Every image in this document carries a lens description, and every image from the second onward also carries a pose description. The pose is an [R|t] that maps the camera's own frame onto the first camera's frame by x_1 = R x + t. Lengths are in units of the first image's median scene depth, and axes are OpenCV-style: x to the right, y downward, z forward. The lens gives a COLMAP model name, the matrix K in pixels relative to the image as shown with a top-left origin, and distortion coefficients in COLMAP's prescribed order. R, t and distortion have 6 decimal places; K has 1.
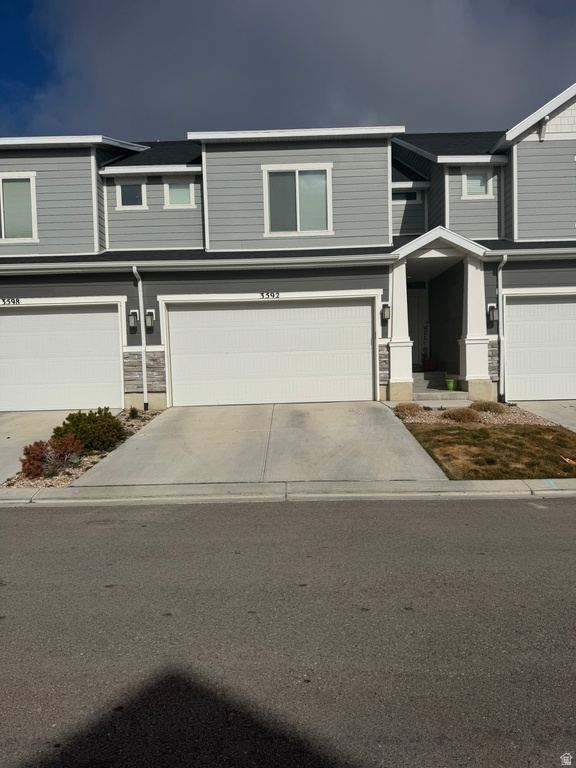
lens RADIAL K [[563.9, 0, 290.6], [0, 563.9, 386.9], [0, 0, 1]] dist [0.060123, -0.068556]
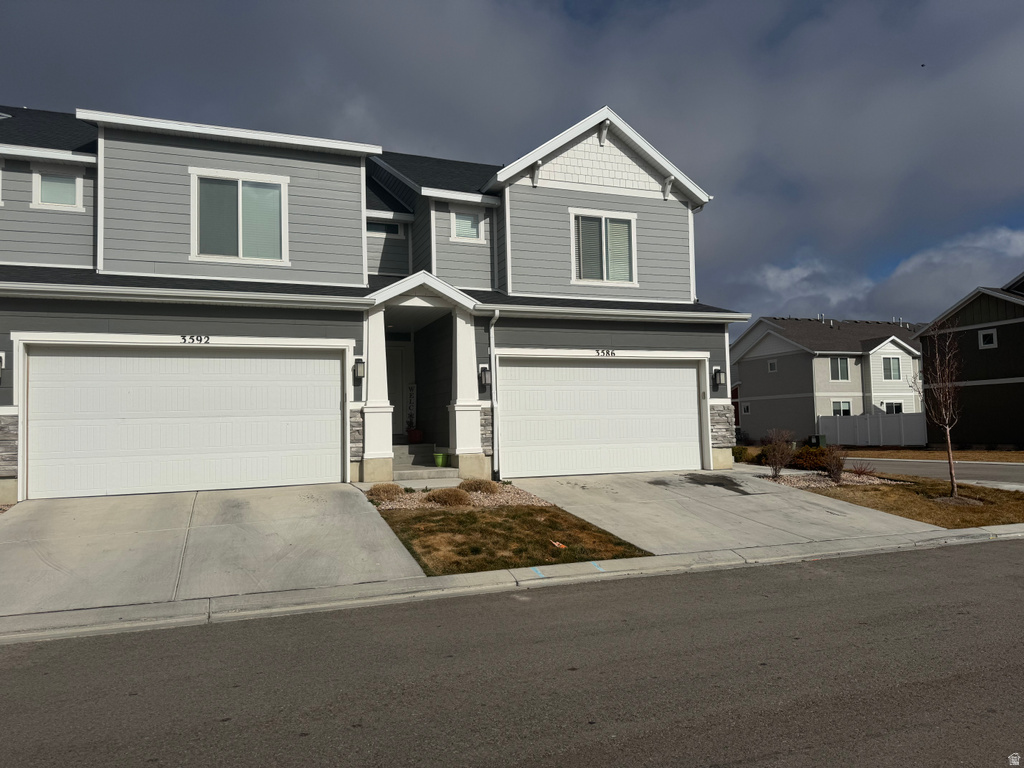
lens RADIAL K [[751.9, 0, 538.9], [0, 751.9, 381.6], [0, 0, 1]] dist [0.060123, -0.068556]
pose [[0.925491, 0.027115, 0.377797, 0.006565], [0.013355, 0.994478, -0.104089, -0.002208], [-0.378533, 0.101379, 0.920019, -0.104248]]
